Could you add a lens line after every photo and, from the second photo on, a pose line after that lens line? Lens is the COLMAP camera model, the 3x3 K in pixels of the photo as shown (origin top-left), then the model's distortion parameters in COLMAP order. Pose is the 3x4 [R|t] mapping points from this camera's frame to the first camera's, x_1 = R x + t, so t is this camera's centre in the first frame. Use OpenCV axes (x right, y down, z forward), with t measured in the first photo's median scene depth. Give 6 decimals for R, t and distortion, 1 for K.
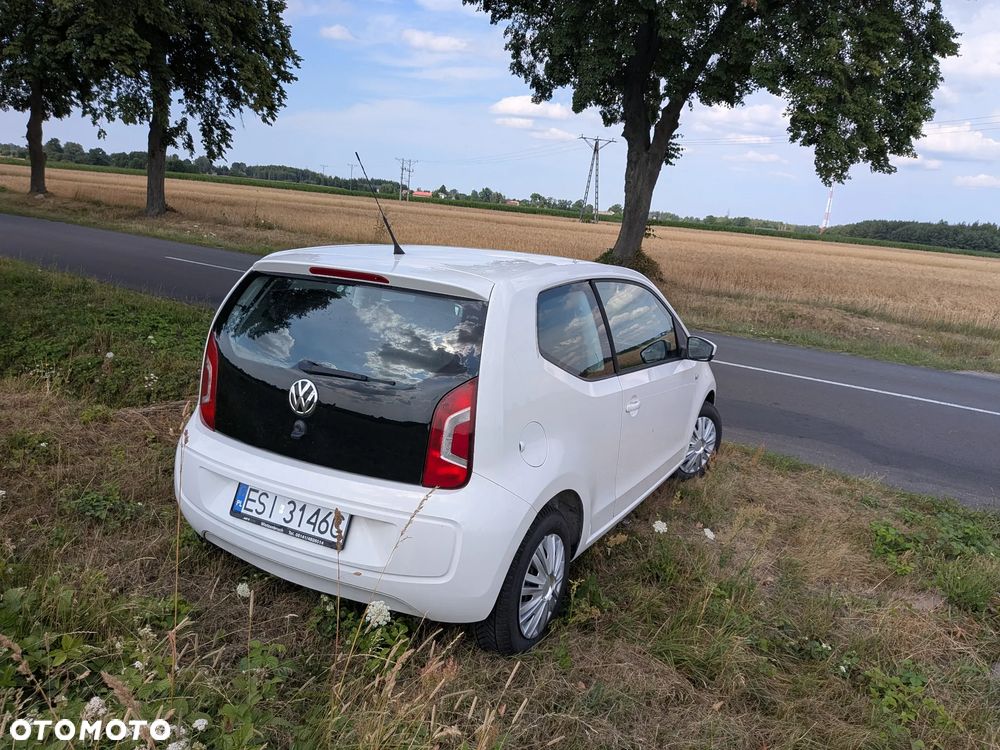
lens RADIAL K [[813.3, 0, 474.4], [0, 813.3, 373.2], [0, 0, 1]] dist [0.076083, -0.108803]
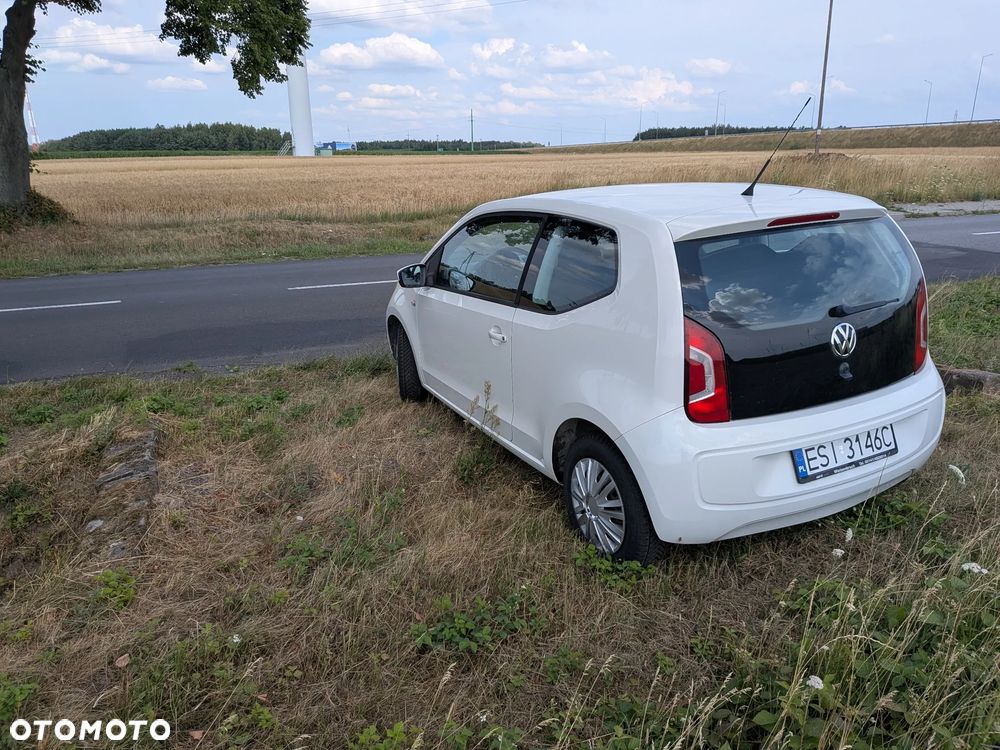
lens RADIAL K [[827.5, 0, 502.4], [0, 827.5, 392.0], [0, 0, 1]] dist [0.066785, -0.113318]
pose [[0.512787, -0.338307, 0.789049, -0.315493], [0.236720, 0.939173, 0.248834, -0.067361], [-0.825235, 0.059185, 0.561680, 0.186204]]
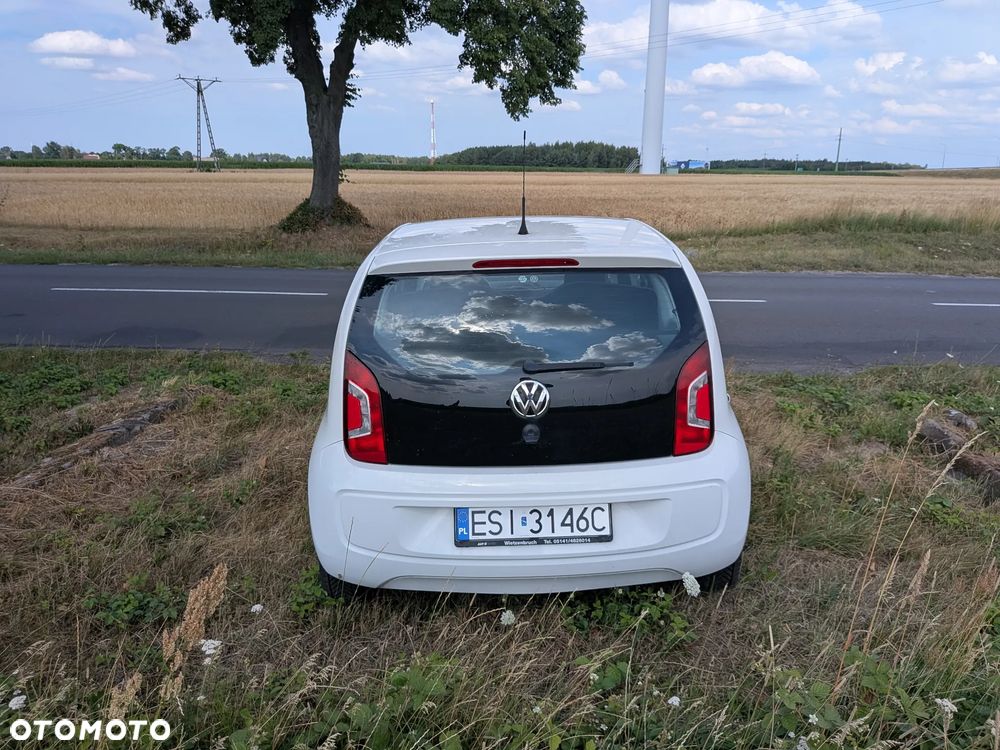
lens RADIAL K [[825.1, 0, 514.8], [0, 825.1, 378.2], [0, 0, 1]] dist [0.075834, -0.140600]
pose [[0.846310, -0.215387, 0.487204, -0.165708], [0.178217, 0.976390, 0.122073, -0.027545], [-0.501994, -0.016483, 0.864714, 0.046551]]
